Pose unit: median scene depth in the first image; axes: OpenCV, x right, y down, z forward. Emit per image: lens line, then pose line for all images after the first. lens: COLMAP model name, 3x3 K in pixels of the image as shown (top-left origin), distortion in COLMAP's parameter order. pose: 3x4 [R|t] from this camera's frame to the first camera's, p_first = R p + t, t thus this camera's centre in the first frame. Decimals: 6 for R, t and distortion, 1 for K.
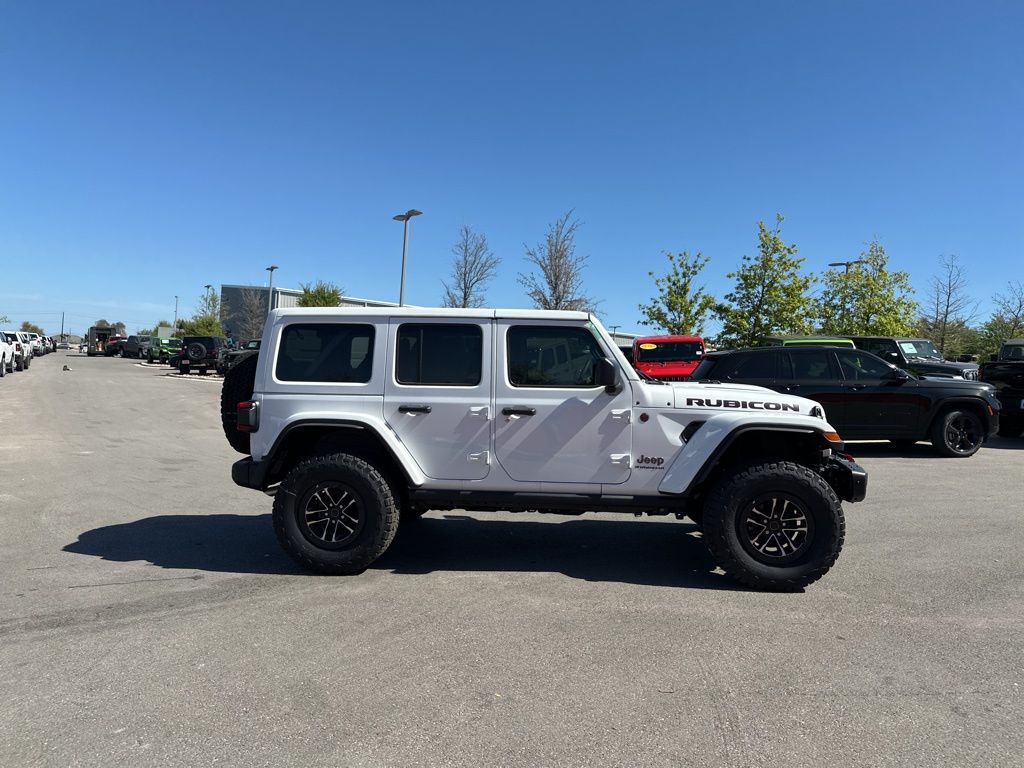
lens RADIAL K [[716.7, 0, 505.0], [0, 716.7, 388.0], [0, 0, 1]] dist [0.131313, -0.217066]
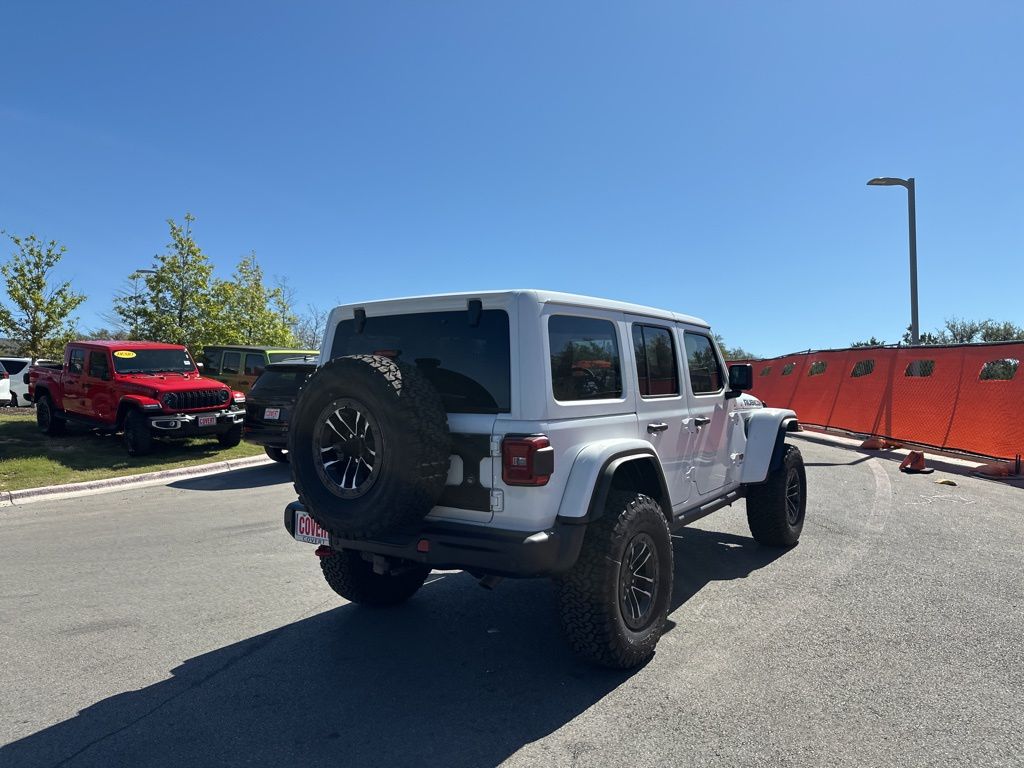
lens RADIAL K [[722.4, 0, 512.0], [0, 722.4, 384.0], [0, 0, 1]] dist [0.094789, -0.143809]
pose [[0.480818, -0.022935, 0.876520, -0.935647], [0.042925, 0.999075, 0.002595, -0.029073], [-0.875769, 0.036377, 0.481358, 0.750237]]
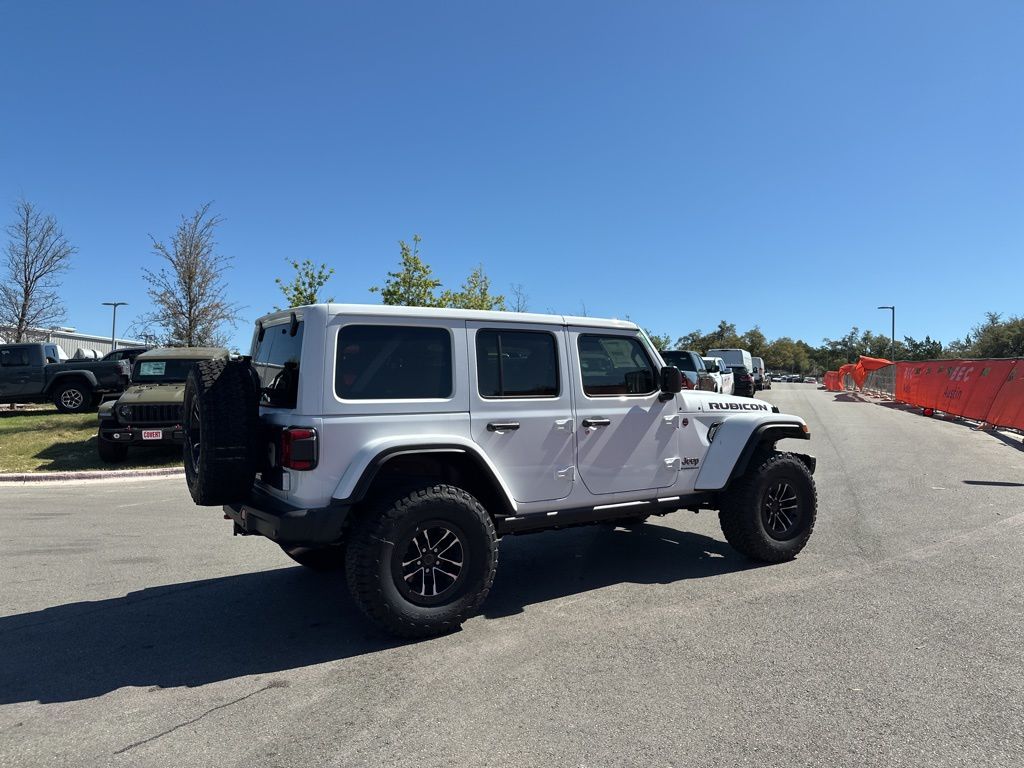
lens RADIAL K [[716.7, 0, 505.0], [0, 716.7, 388.0], [0, 0, 1]] dist [0.131313, -0.217066]
pose [[0.790677, -0.022133, 0.611834, -0.665322], [0.032445, 0.999457, -0.005774, -0.011919], [-0.611373, 0.024416, 0.790965, 0.306296]]
